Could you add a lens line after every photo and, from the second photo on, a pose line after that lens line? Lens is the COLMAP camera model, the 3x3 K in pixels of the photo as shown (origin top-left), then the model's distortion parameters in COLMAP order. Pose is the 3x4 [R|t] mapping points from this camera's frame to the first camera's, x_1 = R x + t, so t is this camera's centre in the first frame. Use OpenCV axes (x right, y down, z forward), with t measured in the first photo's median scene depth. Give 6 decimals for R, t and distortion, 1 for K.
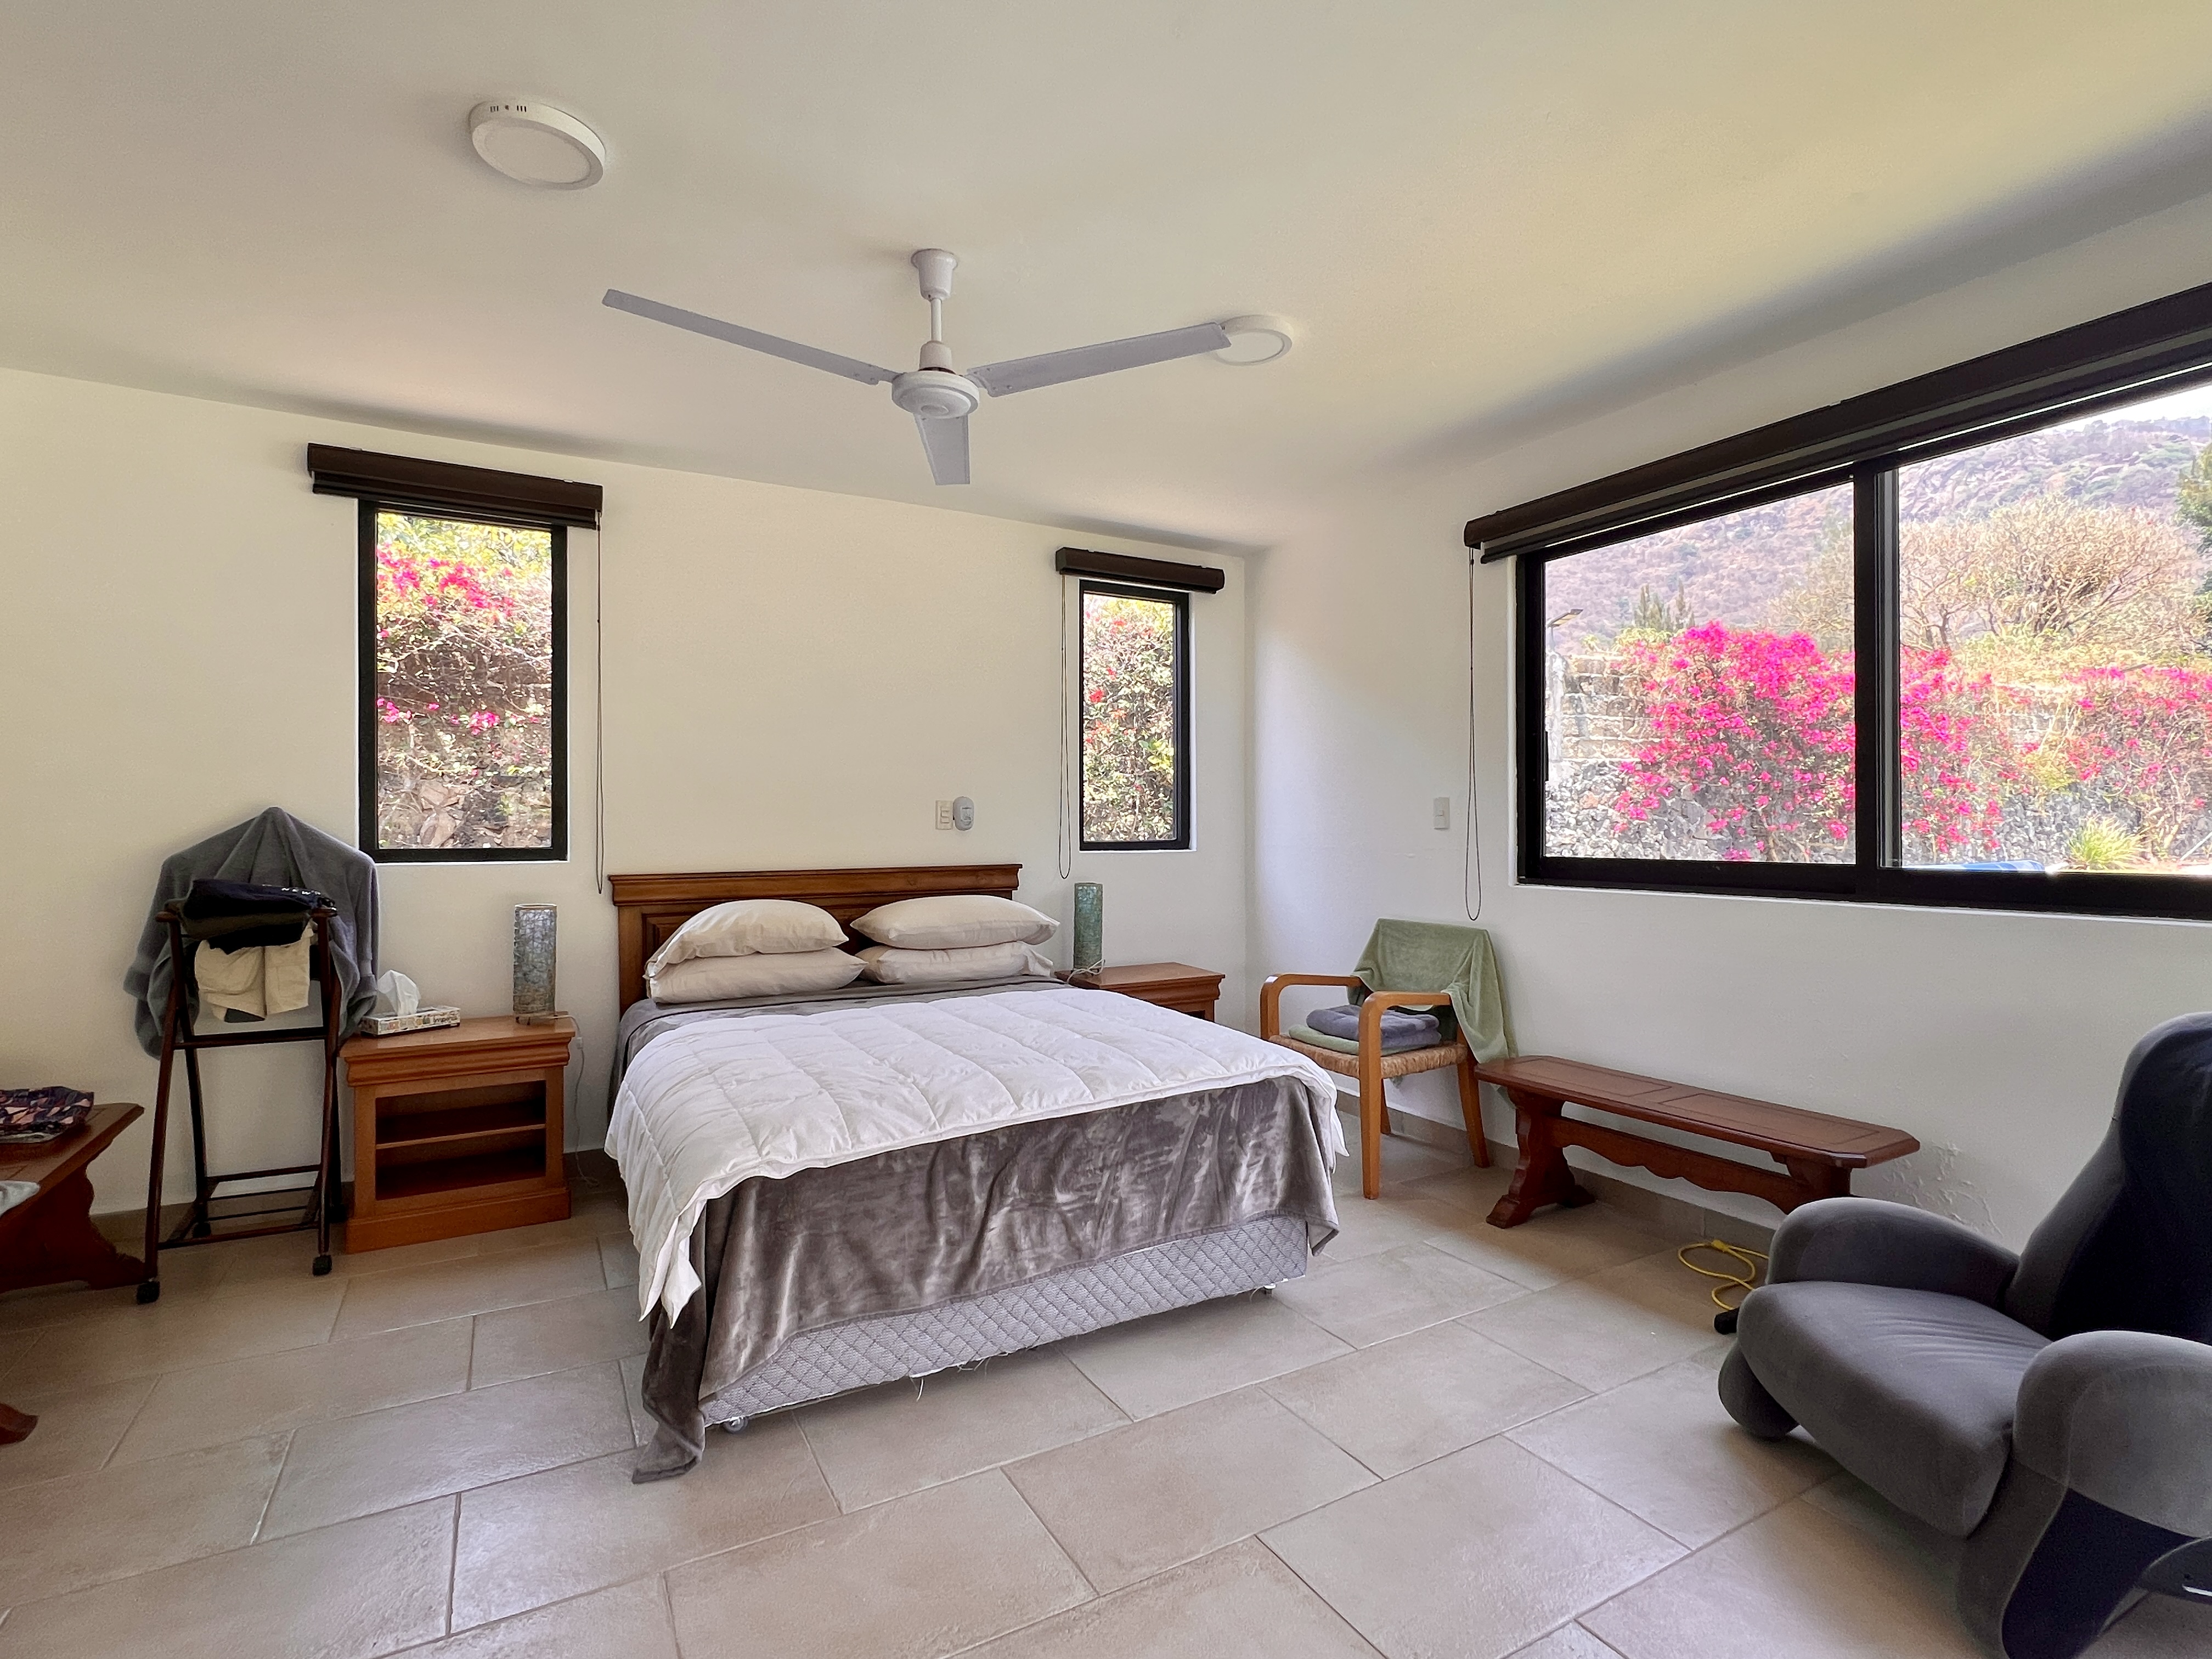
lens RADIAL K [[1071.2, 0, 1097.0], [0, 1071.2, 827.7], [0, 0, 1]] dist [-0.002722, 0.001064]
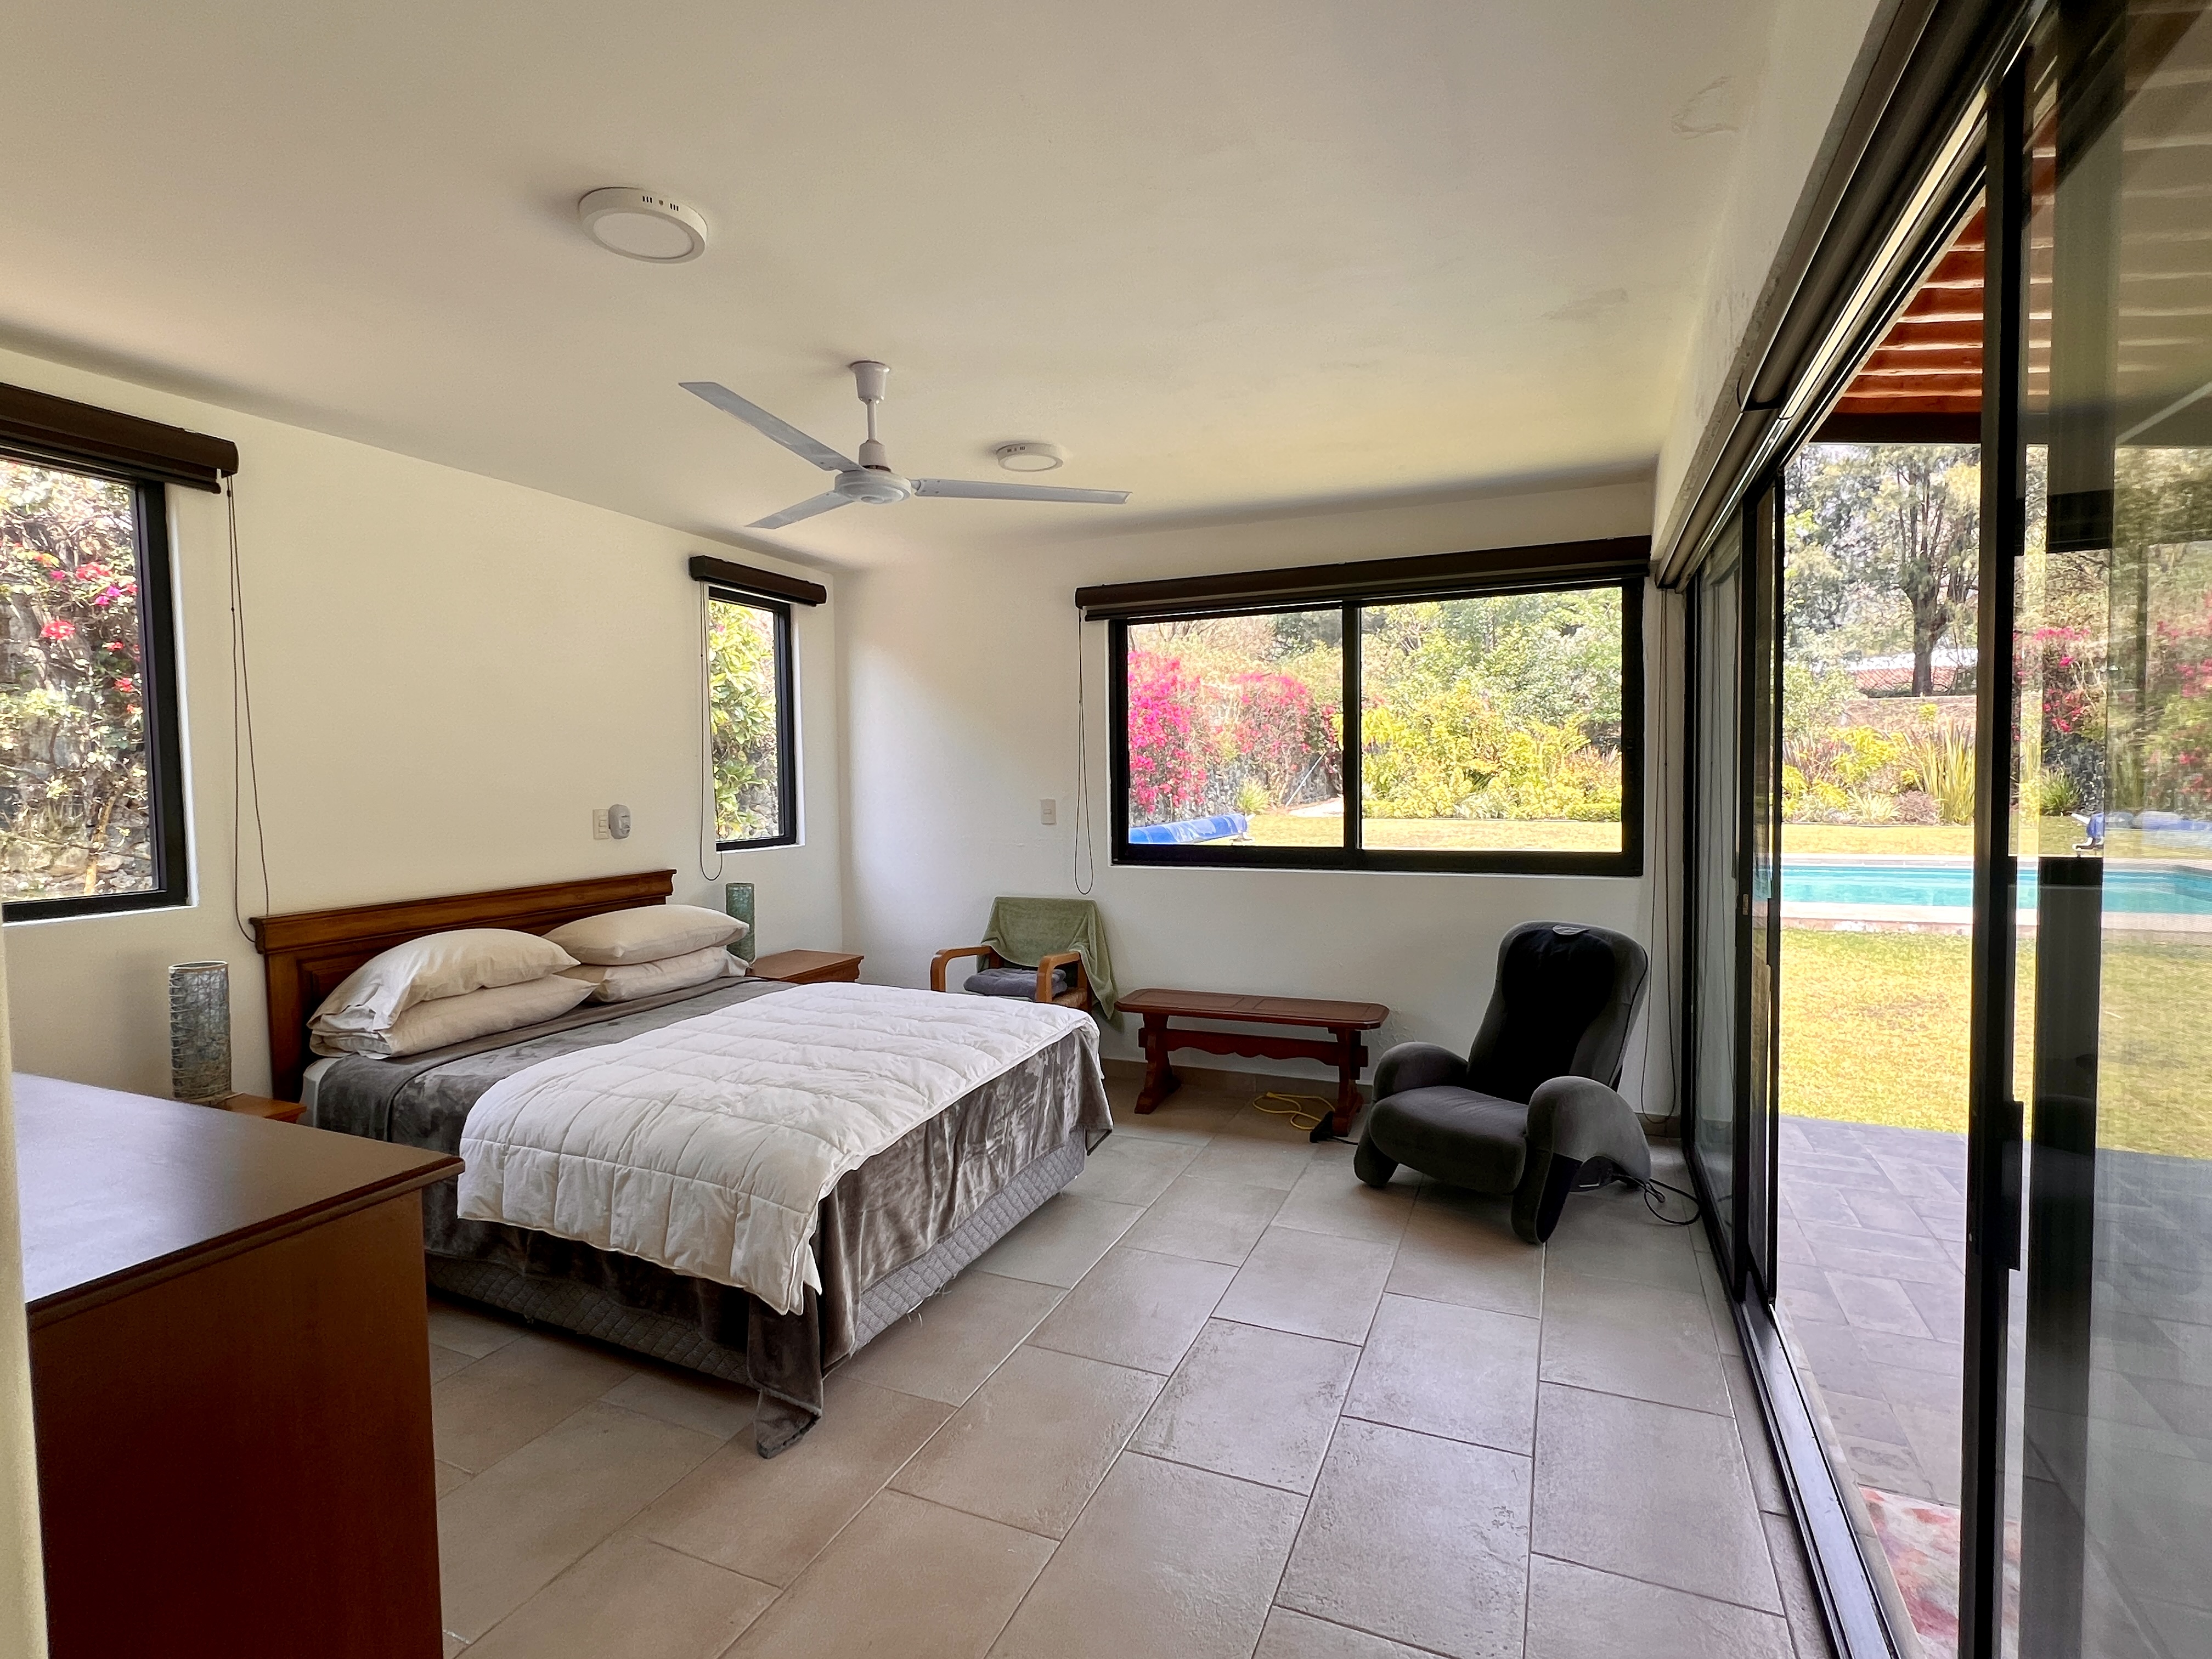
lens RADIAL K [[1071.2, 0, 1094.8], [0, 1071.2, 828.8], [0, 0, 1]] dist [-0.002722, 0.001064]
pose [[0.793204, -0.037682, 0.607789, -0.458988], [0.011462, 0.998831, 0.046968, -0.058745], [-0.608848, -0.030289, 0.792708, -0.050935]]
